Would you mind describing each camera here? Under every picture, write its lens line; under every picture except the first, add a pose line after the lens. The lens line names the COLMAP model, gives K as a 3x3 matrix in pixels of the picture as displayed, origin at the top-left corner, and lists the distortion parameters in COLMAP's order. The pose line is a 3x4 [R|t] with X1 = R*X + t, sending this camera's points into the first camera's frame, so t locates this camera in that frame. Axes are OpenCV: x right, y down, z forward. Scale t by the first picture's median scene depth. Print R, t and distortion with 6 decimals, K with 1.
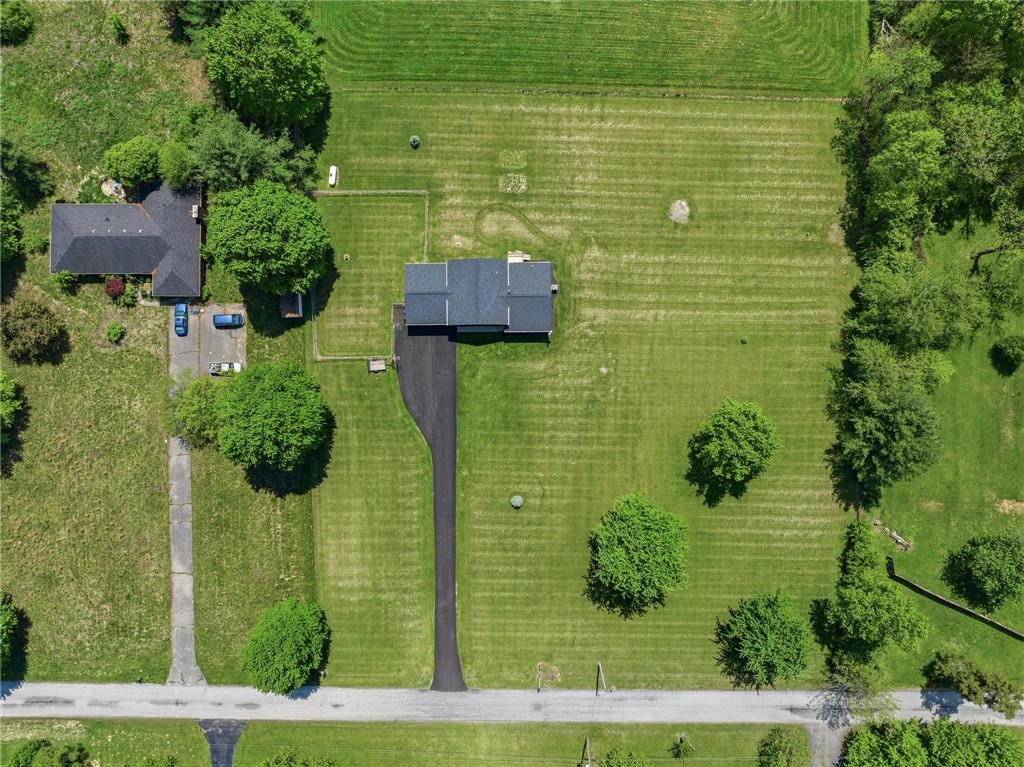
lens RADIAL K [[724.0, 0, 517.4], [0, 724.0, 378.2], [0, 0, 1]] dist [-0.033863, 0.001293]
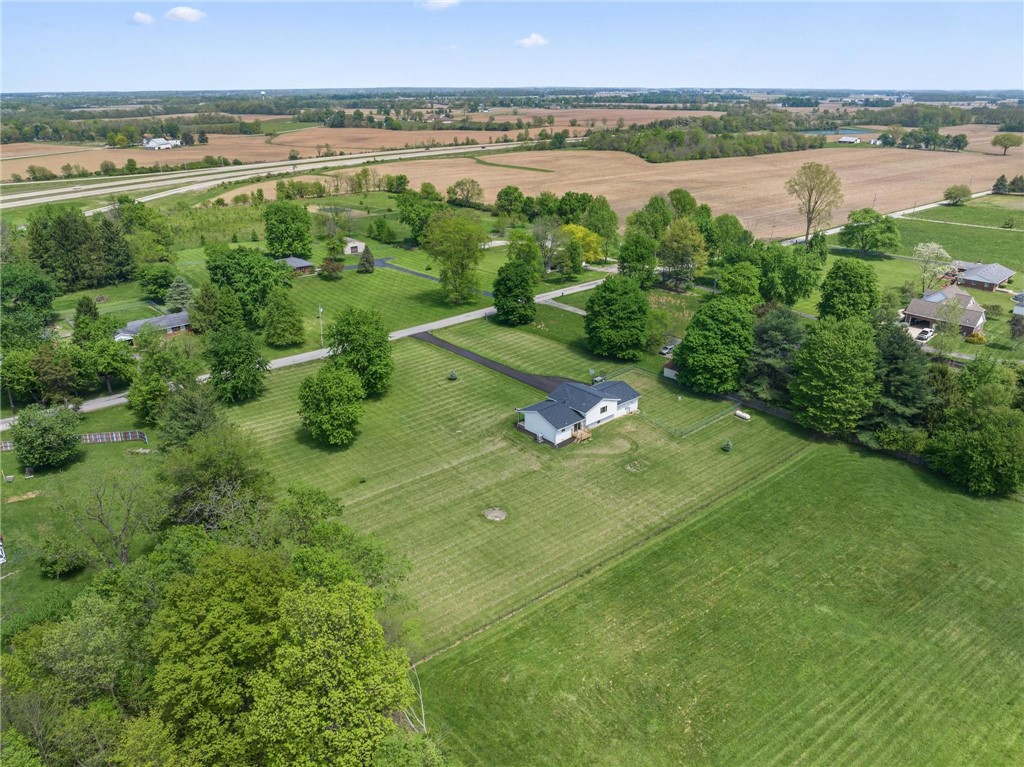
lens RADIAL K [[724.0, 0, 517.4], [0, 724.0, 378.2], [0, 0, 1]] dist [-0.033863, 0.001293]
pose [[-0.755899, 0.250607, -0.604825, 0.718196], [-0.654673, -0.282971, 0.700950, -0.846856], [0.004515, 0.925810, 0.377963, 0.493211]]
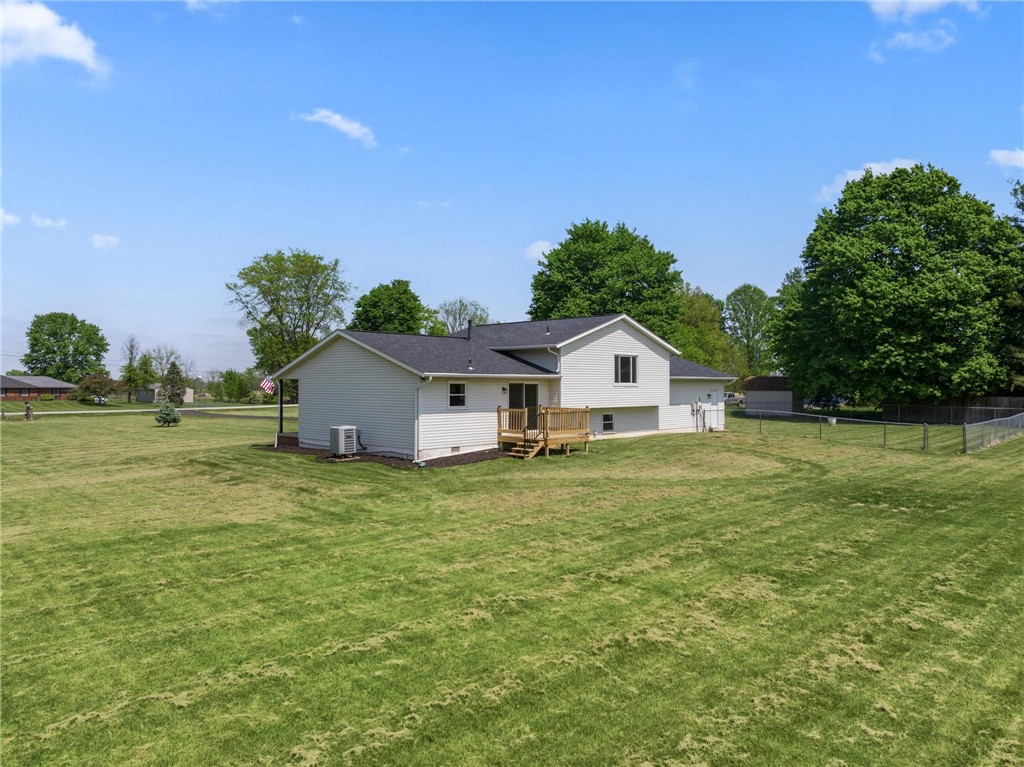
lens RADIAL K [[724.0, 0, 517.4], [0, 724.0, 378.2], [0, 0, 1]] dist [-0.033863, 0.001293]
pose [[-0.697479, -0.000316, -0.716605, 0.175521], [-0.716558, 0.011774, 0.697428, -0.322205], [0.008216, 0.999931, -0.008439, 0.973429]]
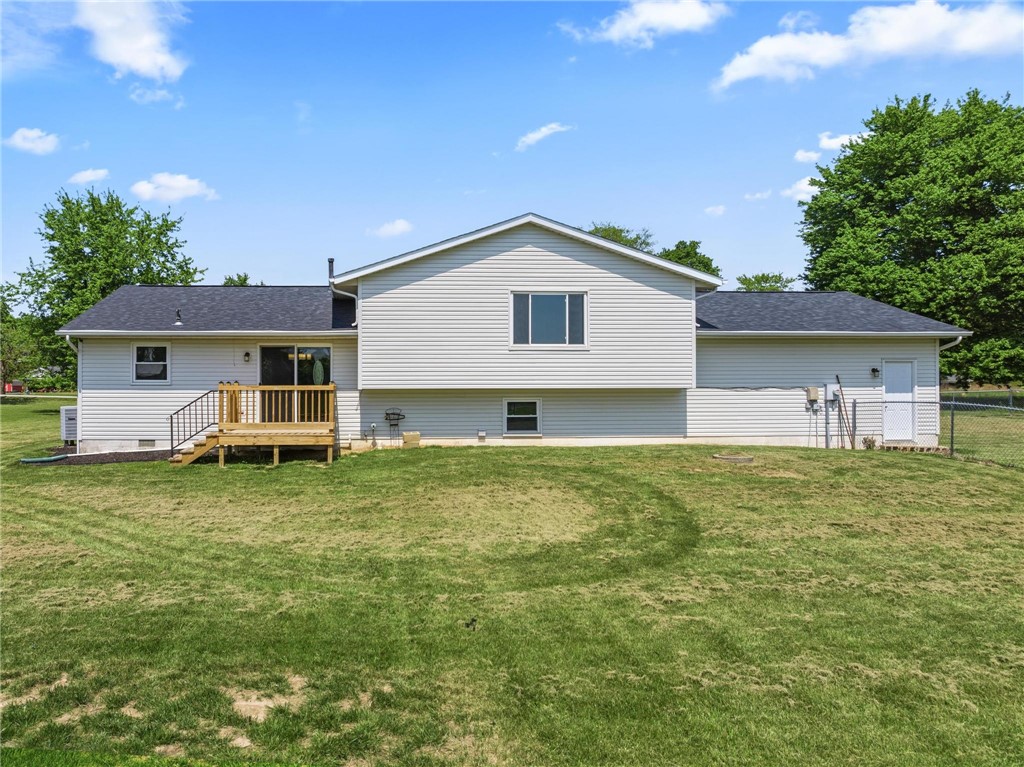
lens RADIAL K [[724.0, 0, 517.4], [0, 724.0, 378.2], [0, 0, 1]] dist [-0.033863, 0.001293]
pose [[-0.998476, 0.007154, -0.054728, -0.042709], [-0.054665, 0.008810, 0.998466, -0.306698], [0.007625, 0.999936, -0.008406, 0.981676]]
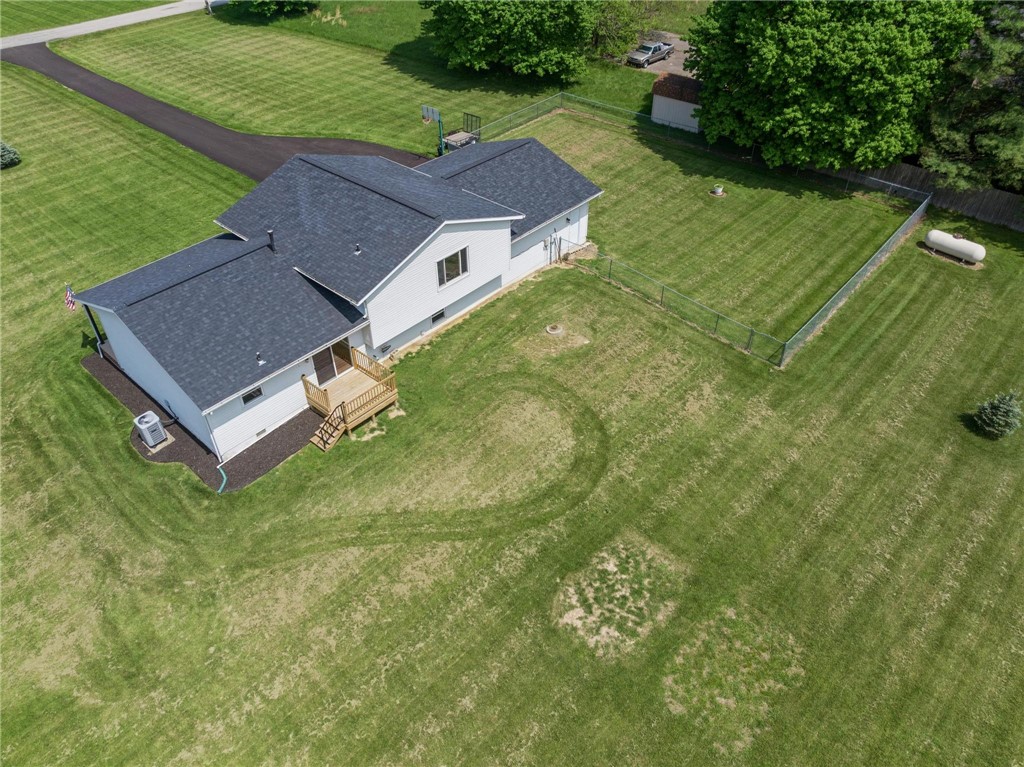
lens RADIAL K [[724.0, 0, 517.4], [0, 724.0, 378.2], [0, 0, 1]] dist [-0.033863, 0.001293]
pose [[-0.667680, 0.476015, -0.572375, 0.097121], [-0.744434, -0.422227, 0.517244, -0.325934], [0.004544, 0.771449, 0.636275, 0.831452]]
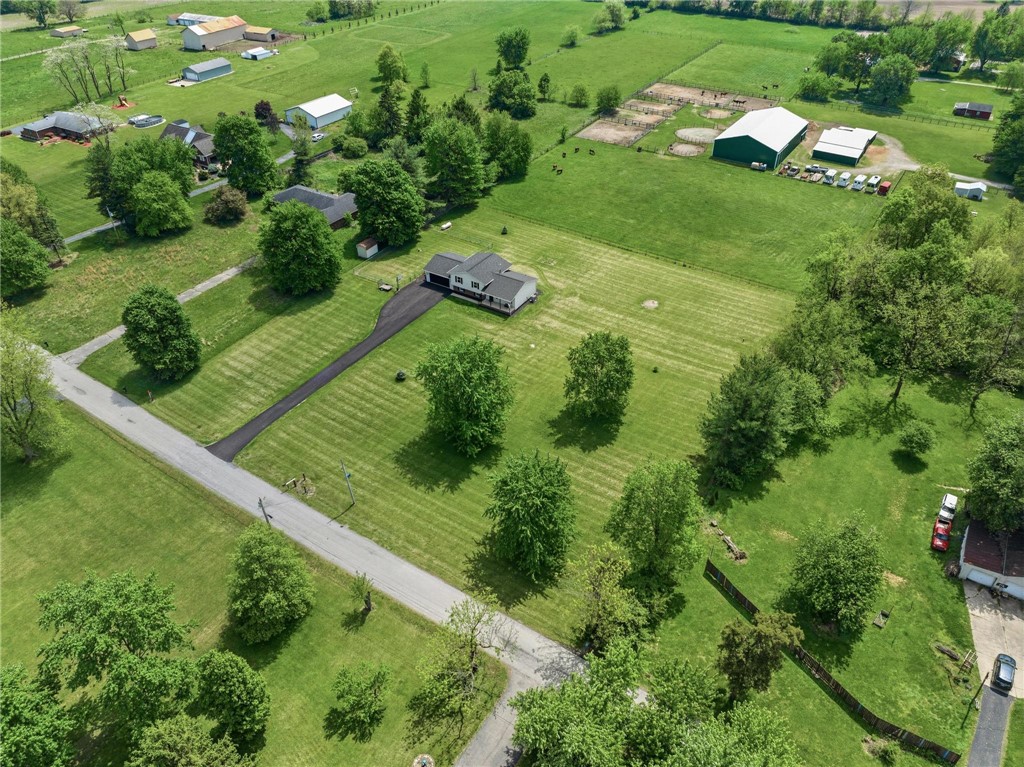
lens RADIAL K [[724.0, 0, 517.4], [0, 724.0, 378.2], [0, 0, 1]] dist [-0.033863, 0.001293]
pose [[0.842100, 0.325300, -0.430172, 0.613909], [-0.539321, 0.507093, -0.672302, 0.806149], [-0.000563, 0.798146, 0.602464, 0.345939]]
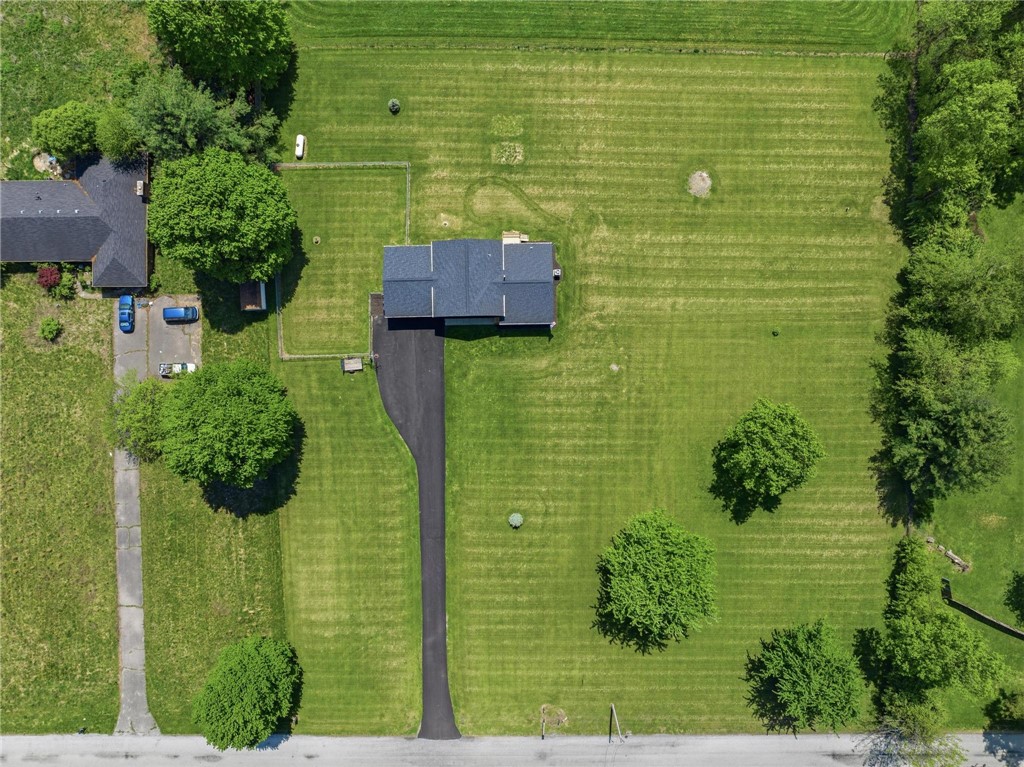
lens RADIAL K [[724.0, 0, 517.4], [0, 724.0, 378.2], [0, 0, 1]] dist [-0.033863, 0.001293]
pose [[0.999952, -0.009232, 0.003263, 0.000005], [0.009232, 0.999957, -0.000071, 0.000506], [-0.003262, 0.000101, 0.999995, 0.133468]]
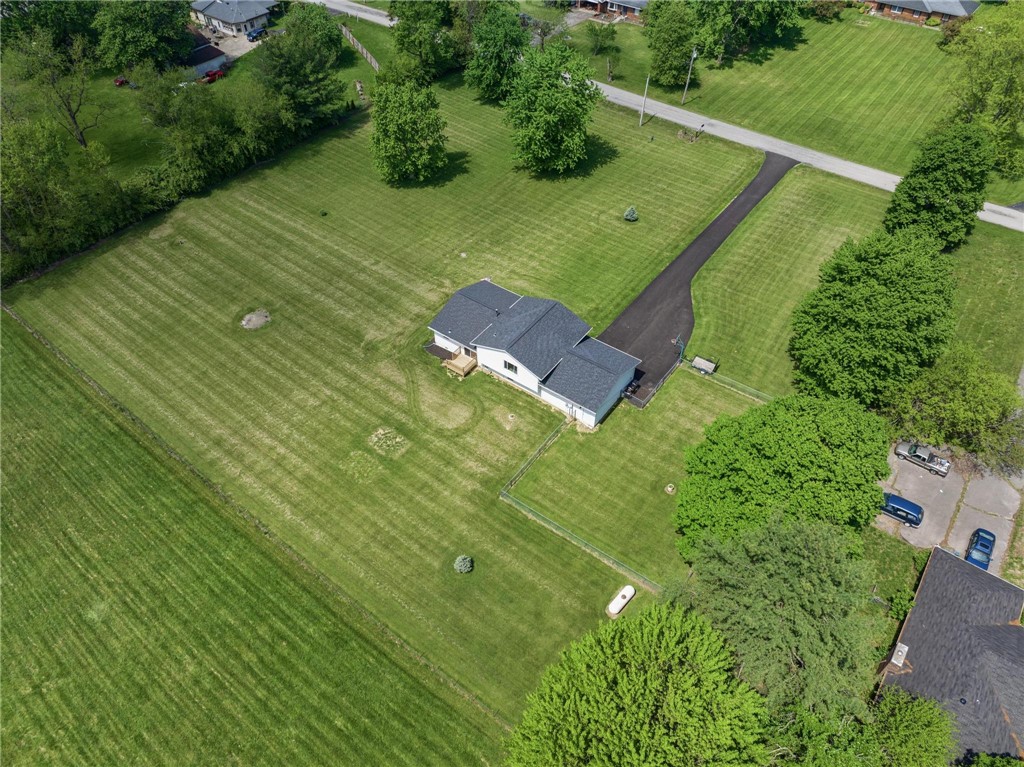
lens RADIAL K [[724.0, 0, 517.4], [0, 724.0, 378.2], [0, 0, 1]] dist [-0.033863, 0.001293]
pose [[-0.803682, -0.425138, 0.416356, -0.346687], [0.595057, -0.575942, 0.560533, -0.533170], [0.001493, 0.698246, 0.715856, 0.494626]]
